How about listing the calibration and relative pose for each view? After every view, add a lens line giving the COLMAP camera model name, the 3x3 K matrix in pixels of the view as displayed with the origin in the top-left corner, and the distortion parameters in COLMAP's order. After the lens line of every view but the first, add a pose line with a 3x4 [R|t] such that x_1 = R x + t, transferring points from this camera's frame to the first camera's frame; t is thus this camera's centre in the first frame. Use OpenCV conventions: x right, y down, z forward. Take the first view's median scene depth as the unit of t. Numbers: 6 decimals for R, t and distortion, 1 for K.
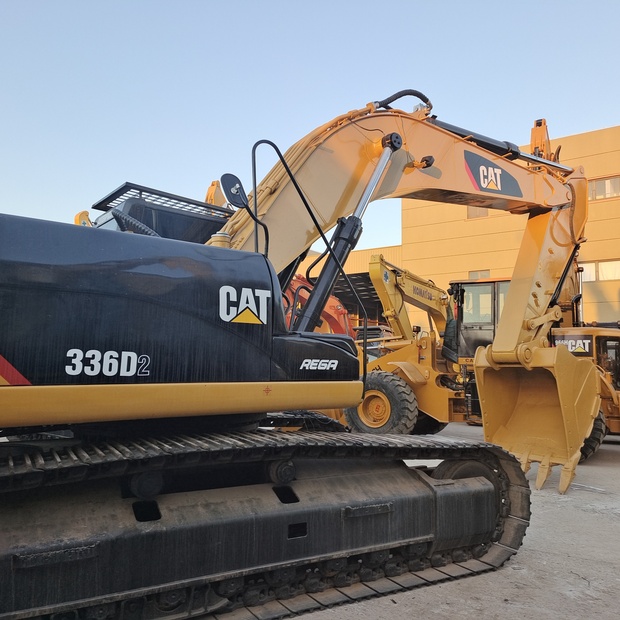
lens RADIAL K [[562.2, 0, 303.2], [0, 562.2, 302.1], [0, 0, 1]] dist [0.034499, -0.005447]
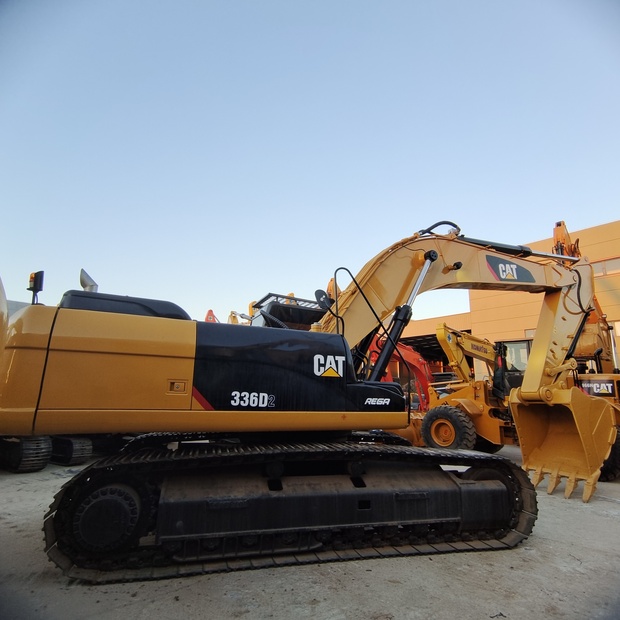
lens RADIAL K [[387.1, 0, 300.7], [0, 387.1, 306.0], [0, 0, 1]] dist [-0.003601, 0.014779]
pose [[0.967349, -0.049211, -0.248623, 0.065603], [0.017875, 0.991773, -0.126756, -0.015472], [0.252815, 0.118173, 0.960271, -0.104894]]
